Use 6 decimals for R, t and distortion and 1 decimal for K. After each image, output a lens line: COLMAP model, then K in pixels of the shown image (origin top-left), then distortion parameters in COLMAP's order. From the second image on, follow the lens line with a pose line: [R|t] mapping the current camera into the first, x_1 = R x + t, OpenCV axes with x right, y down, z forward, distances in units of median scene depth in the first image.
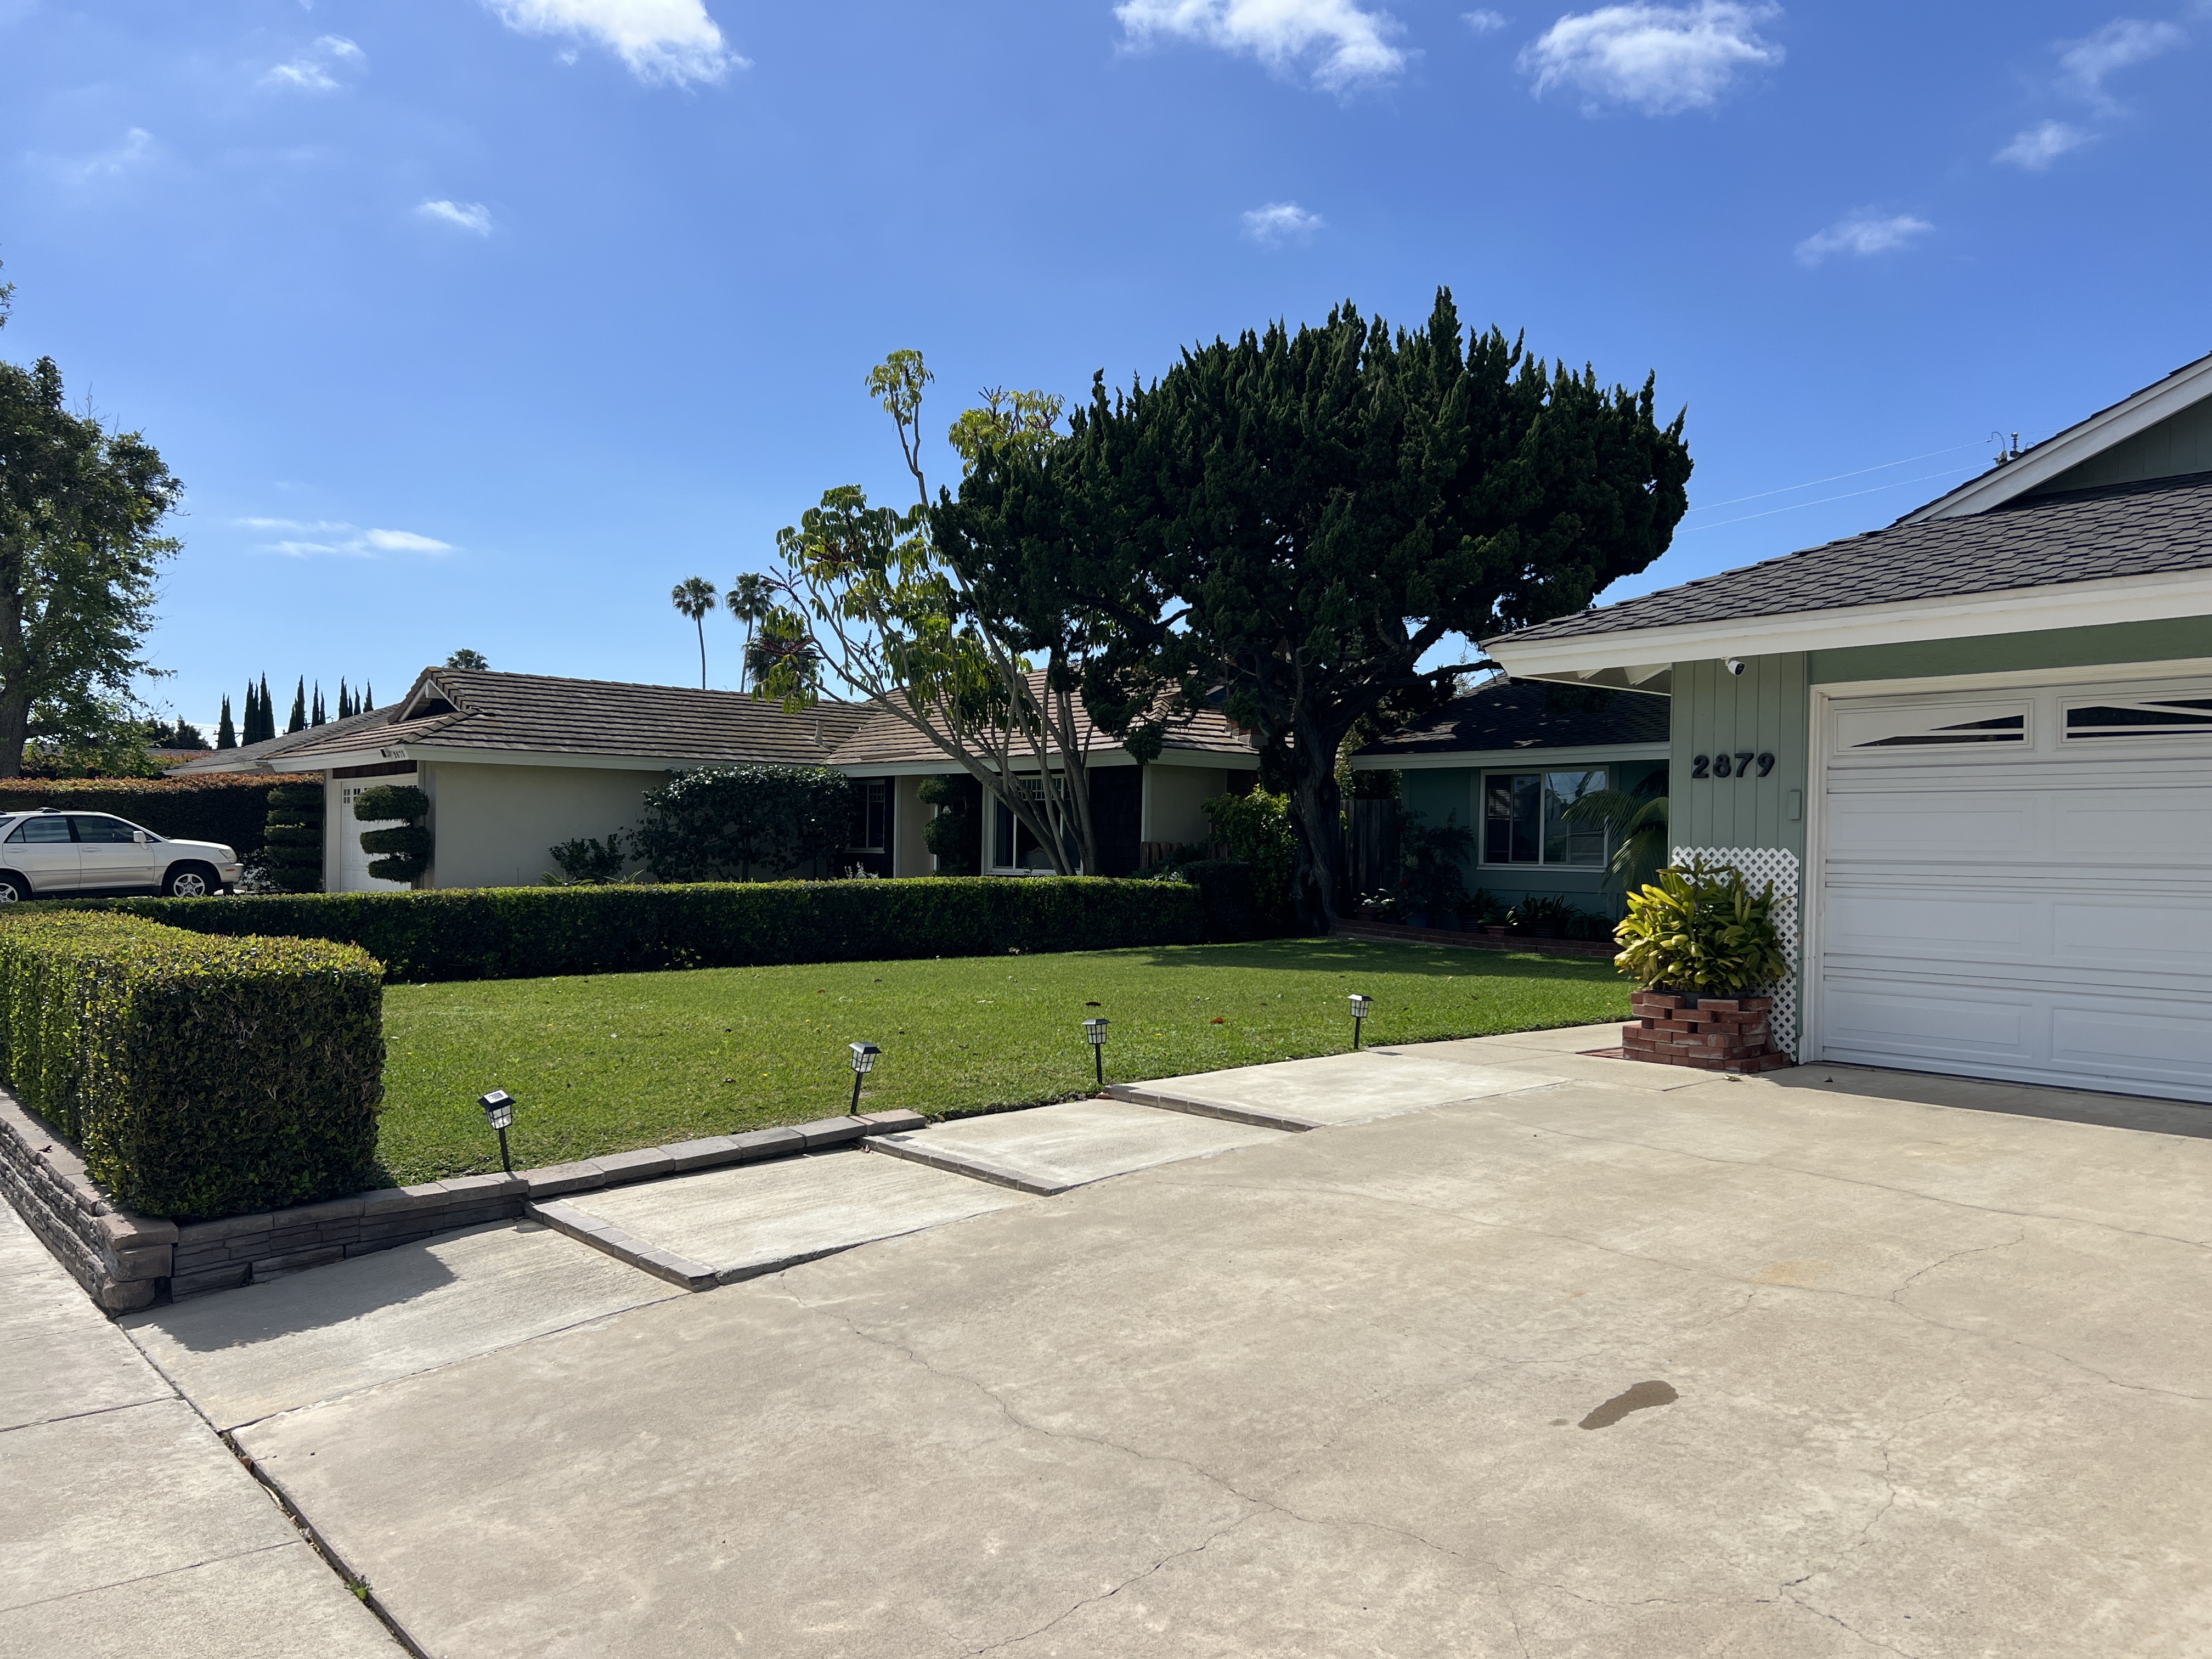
lens RADIAL K [[1650.3, 0, 1103.9], [0, 1650.3, 832.8], [0, 0, 1]] dist [0.006496, 0.000430]
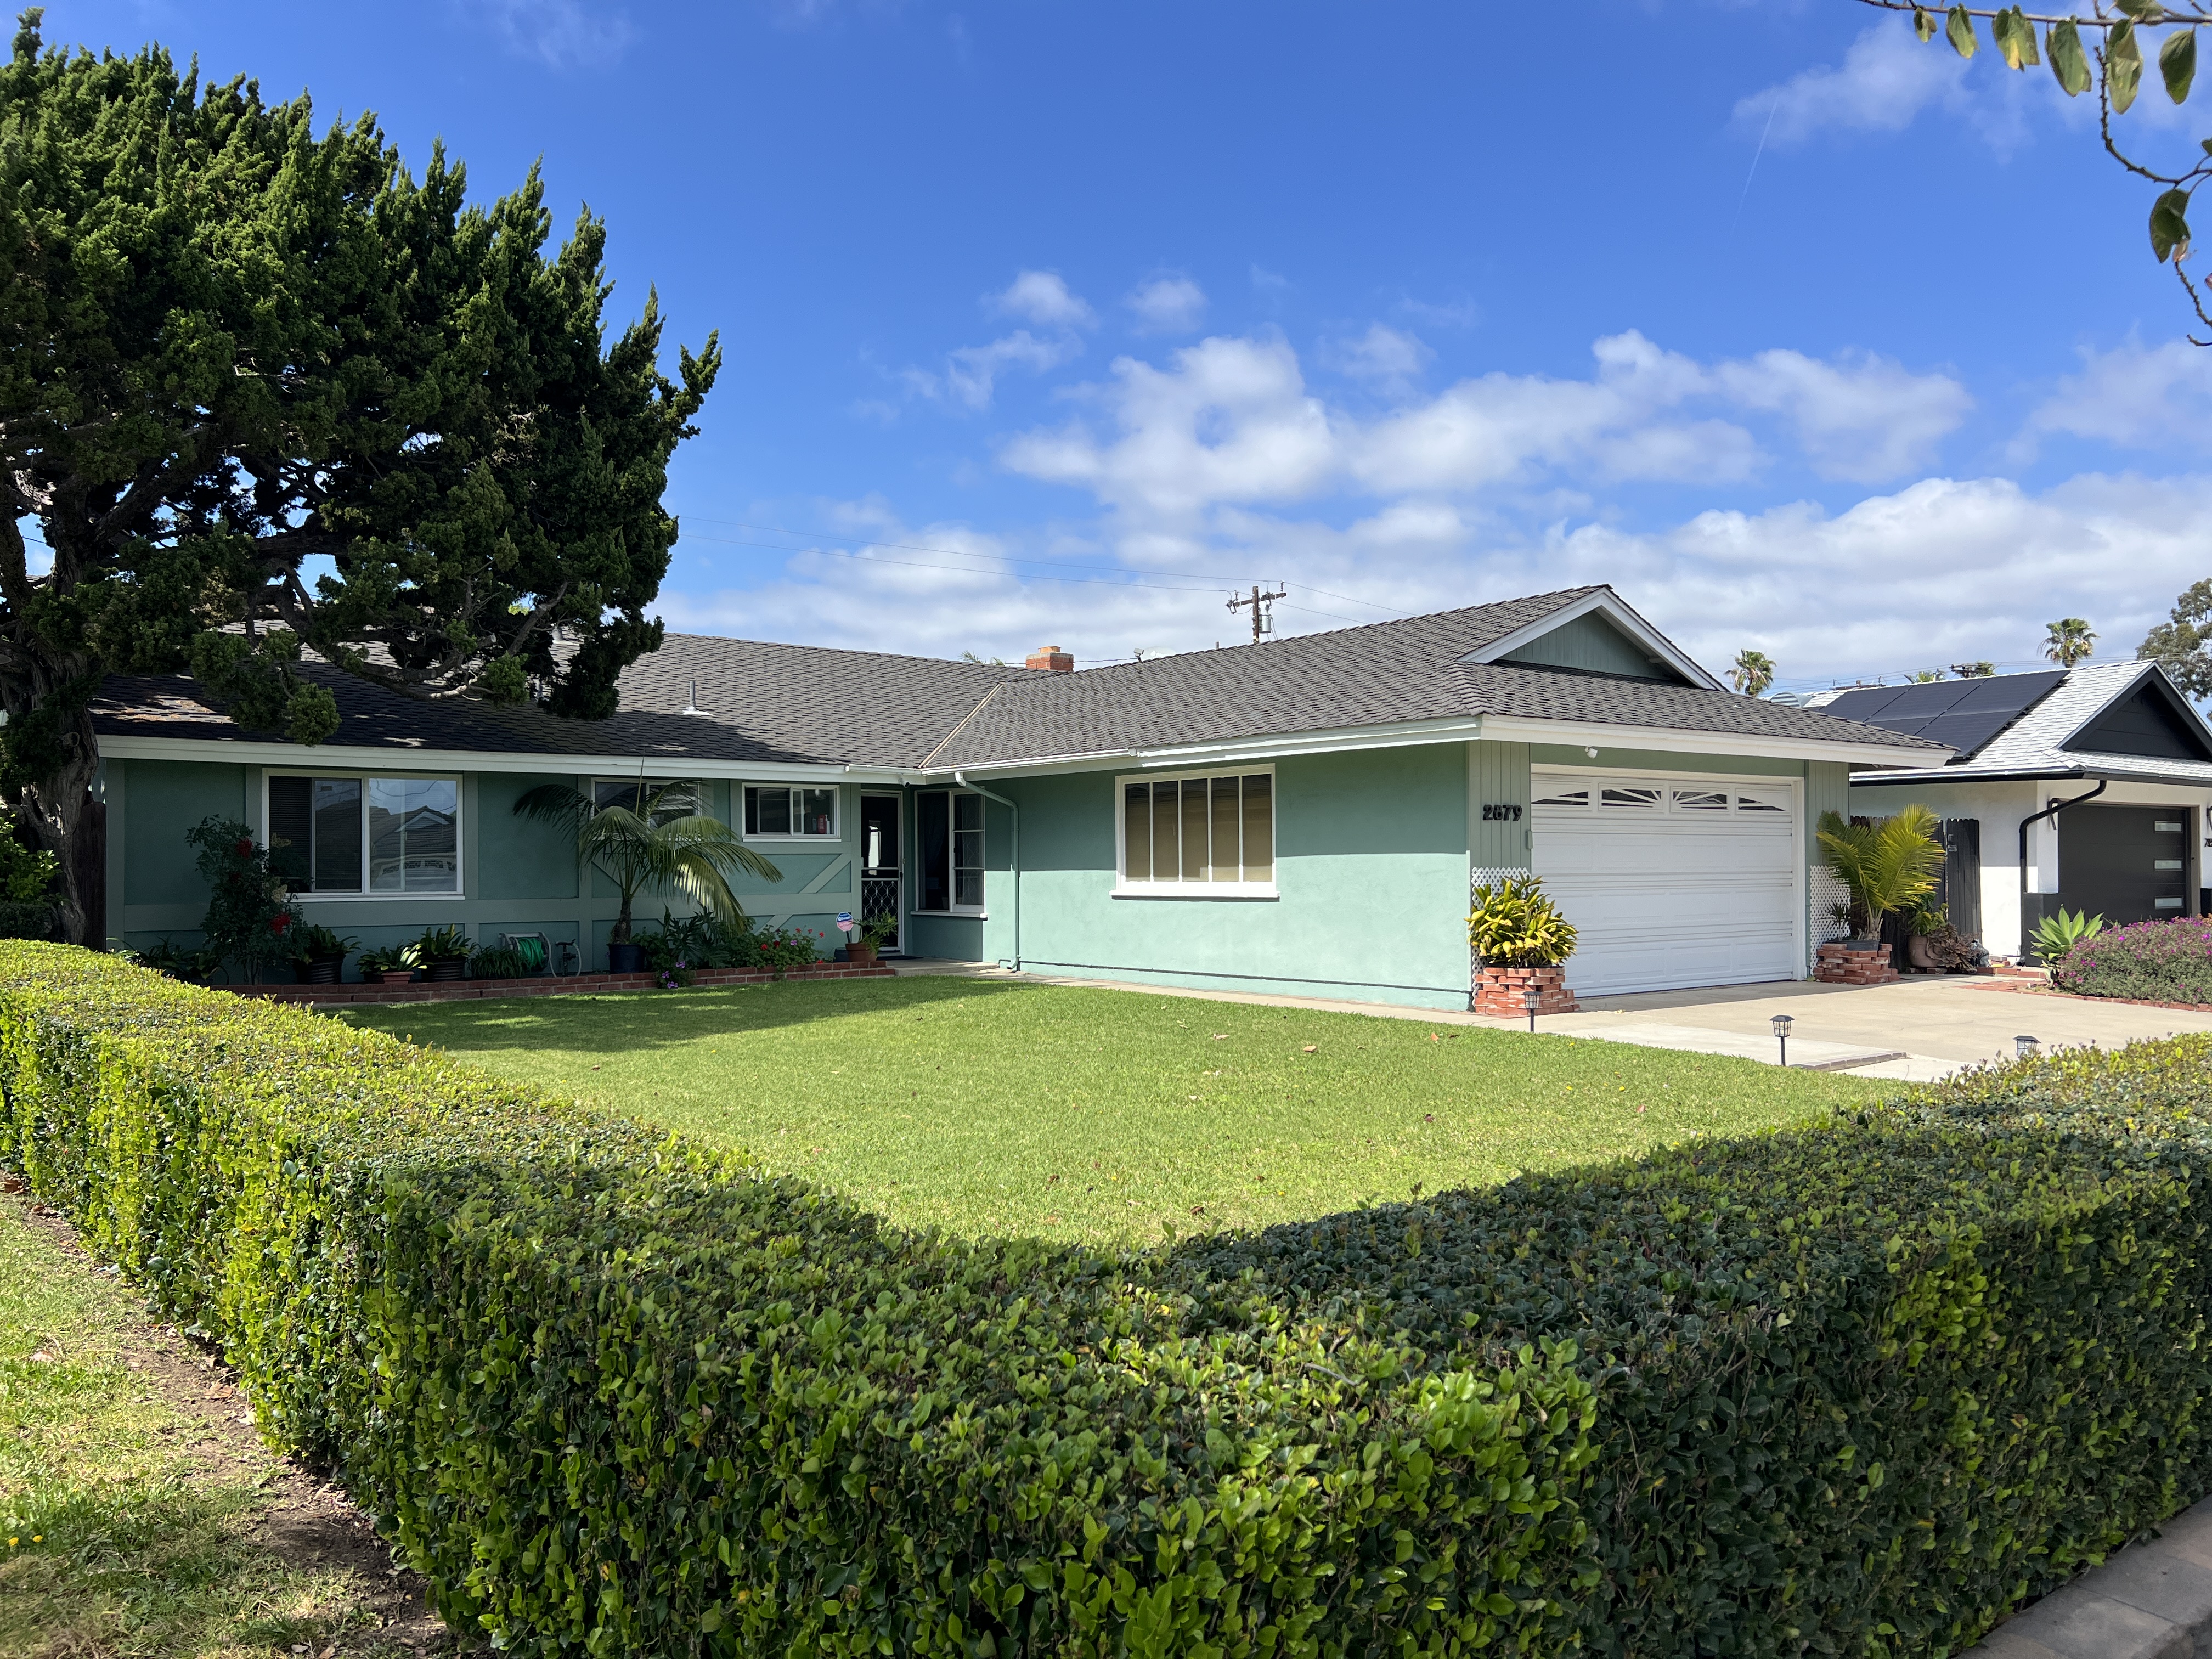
lens RADIAL K [[1650.3, 0, 1103.5], [0, 1650.3, 835.6], [0, 0, 1]] dist [0.006496, 0.000430]
pose [[0.052371, 0.013086, 0.998542, -0.724453], [-0.004588, 0.999907, -0.012864, 0.000443], [-0.998617, -0.003908, 0.052426, 0.835812]]
